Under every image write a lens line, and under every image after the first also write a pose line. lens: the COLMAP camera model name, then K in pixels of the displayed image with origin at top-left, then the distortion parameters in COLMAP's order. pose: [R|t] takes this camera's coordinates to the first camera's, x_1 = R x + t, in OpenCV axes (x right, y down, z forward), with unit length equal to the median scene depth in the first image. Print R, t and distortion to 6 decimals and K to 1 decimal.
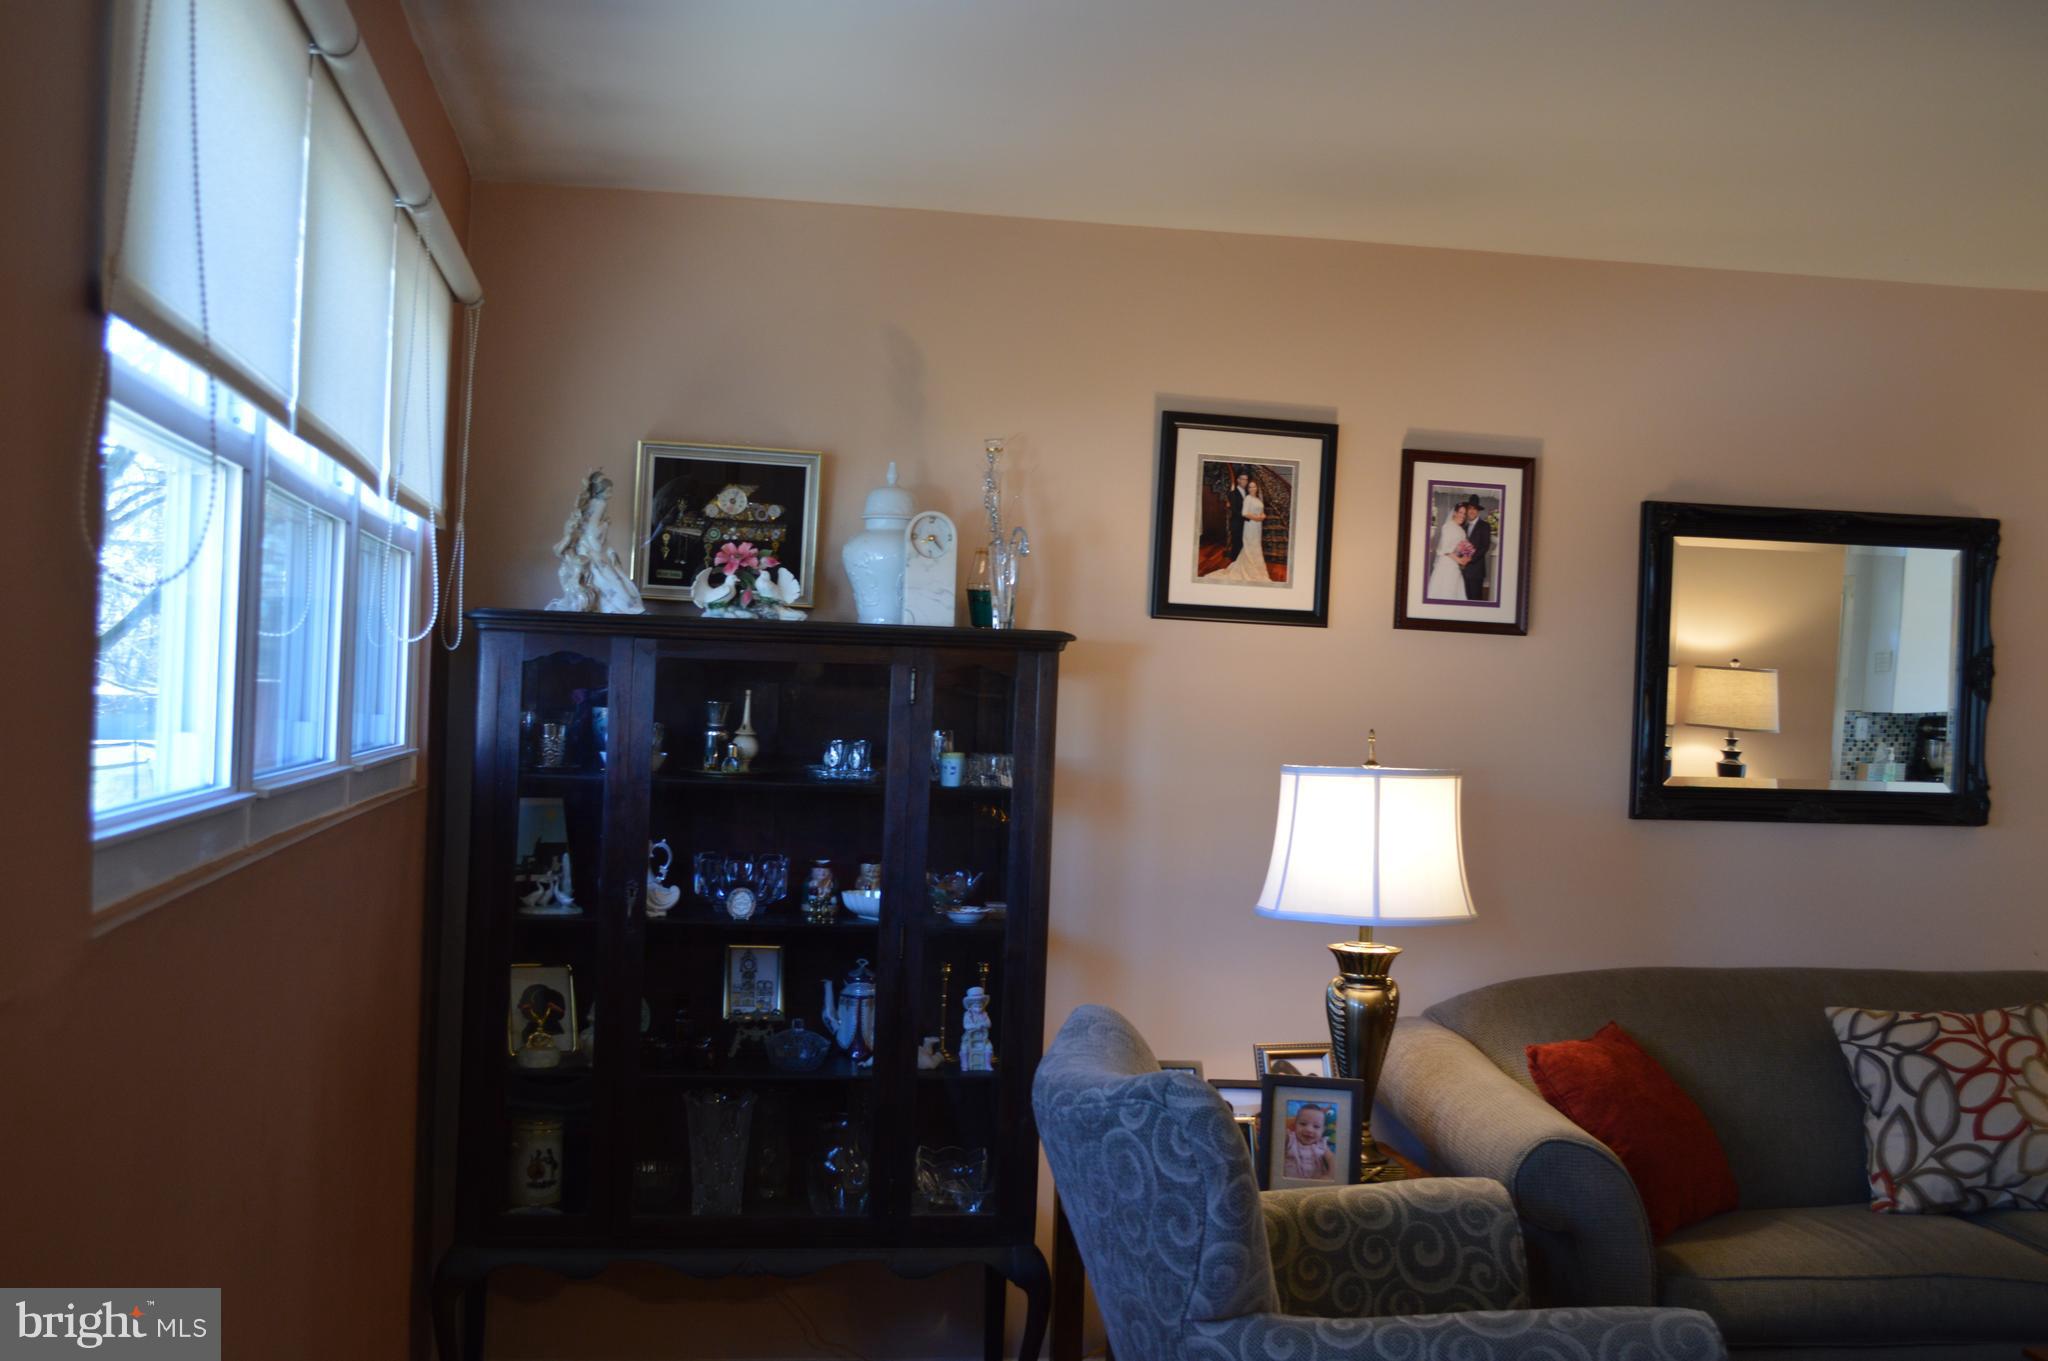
lens RADIAL K [[2240.8, 0, 1023.0], [0, 2240.8, 691.5], [0, 0, 1]] dist [-0.053519, 0.000000]
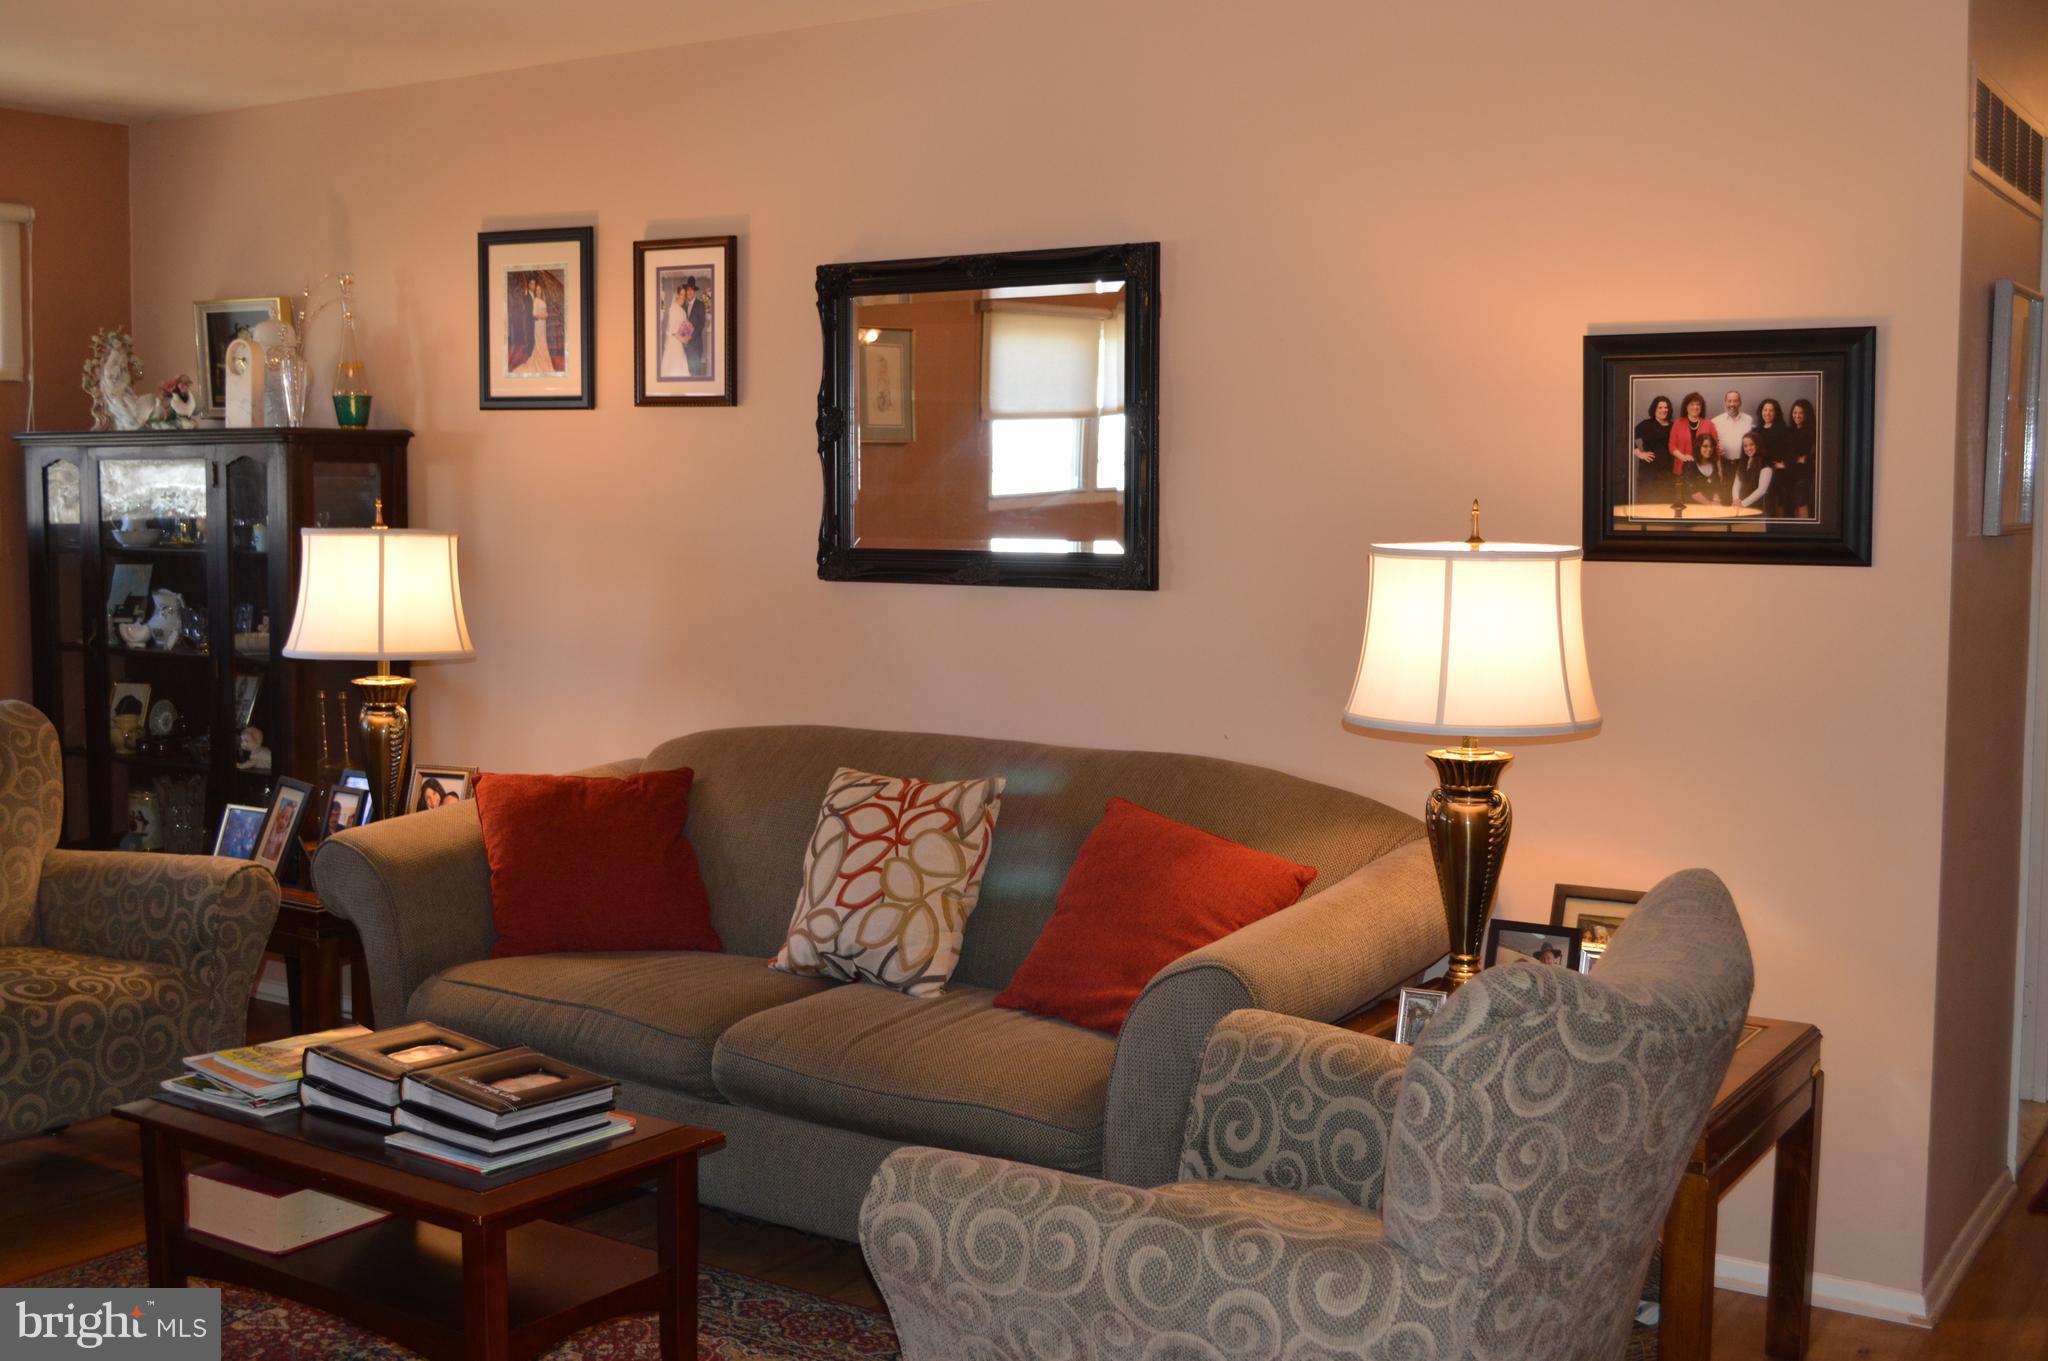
lens RADIAL K [[2240.8, 0, 1020.5], [0, 2240.8, 678.0], [0, 0, 1]] dist [-0.053519, 0.000000]
pose [[0.739753, 0.023580, -0.672465, 1.051386], [0.015810, 0.998501, 0.052405, 0.050201], [0.672693, -0.049399, 0.738271, 0.315412]]
